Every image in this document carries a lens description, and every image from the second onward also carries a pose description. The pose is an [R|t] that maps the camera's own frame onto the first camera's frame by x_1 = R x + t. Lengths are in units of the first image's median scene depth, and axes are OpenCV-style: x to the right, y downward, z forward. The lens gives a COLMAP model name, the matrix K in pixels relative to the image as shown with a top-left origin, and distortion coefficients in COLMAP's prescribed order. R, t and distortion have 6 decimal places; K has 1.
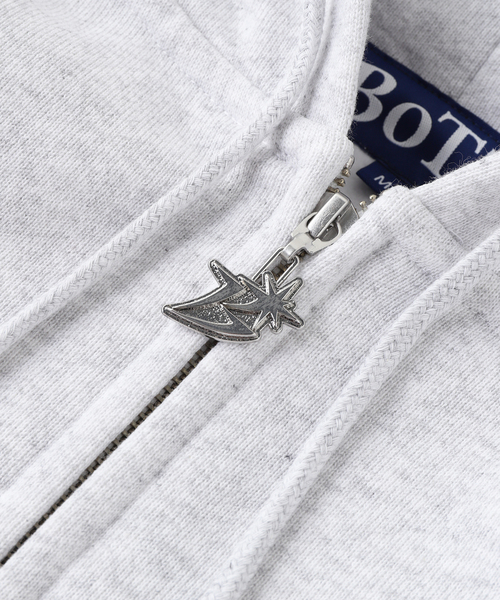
lens RADIAL K [[1367.3, 0, 250.0], [0, 1367.3, 300.0], [0, 0, 1]] dist [-0.001972, -0.039108]
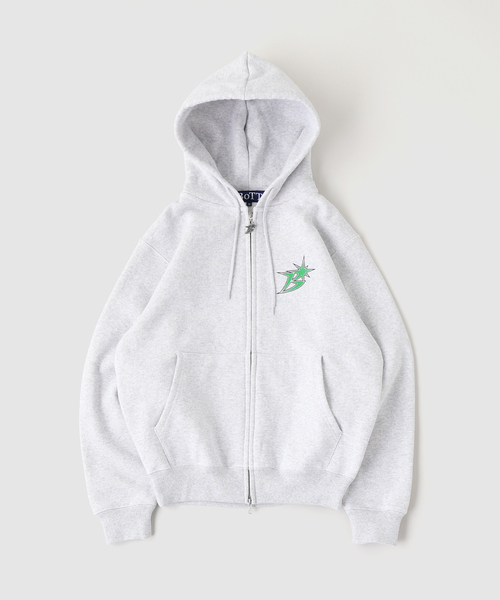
lens RADIAL K [[831.8, 0, 250.0], [0, 831.8, 300.0], [0, 0, 1]] dist [-0.192692, 0.151024]
pose [[0.749798, -0.661664, -0.001889, -0.334420], [0.630788, 0.713943, 0.303961, -1.420039], [-0.199771, -0.229101, 0.952683, -4.714684]]
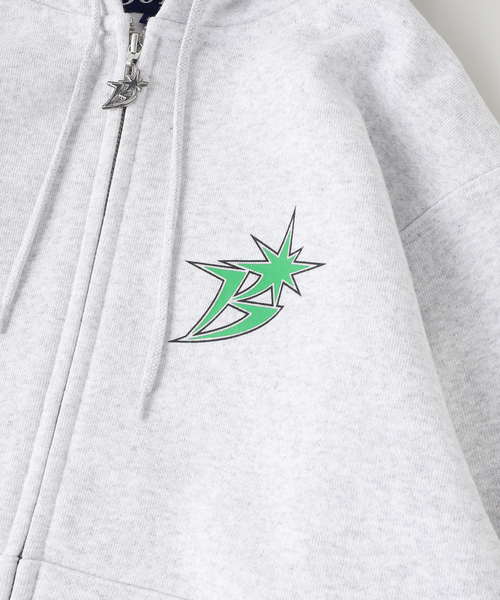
lens RADIAL K [[979.3, 0, 250.0], [0, 979.3, 300.0], [0, 0, 1]] dist [-0.020618, -0.113729]
pose [[0.835611, -0.543259, -0.081387, 0.128578], [0.548953, 0.820407, 0.159944, 0.165948], [-0.020120, -0.178328, 0.983765, -0.943457]]
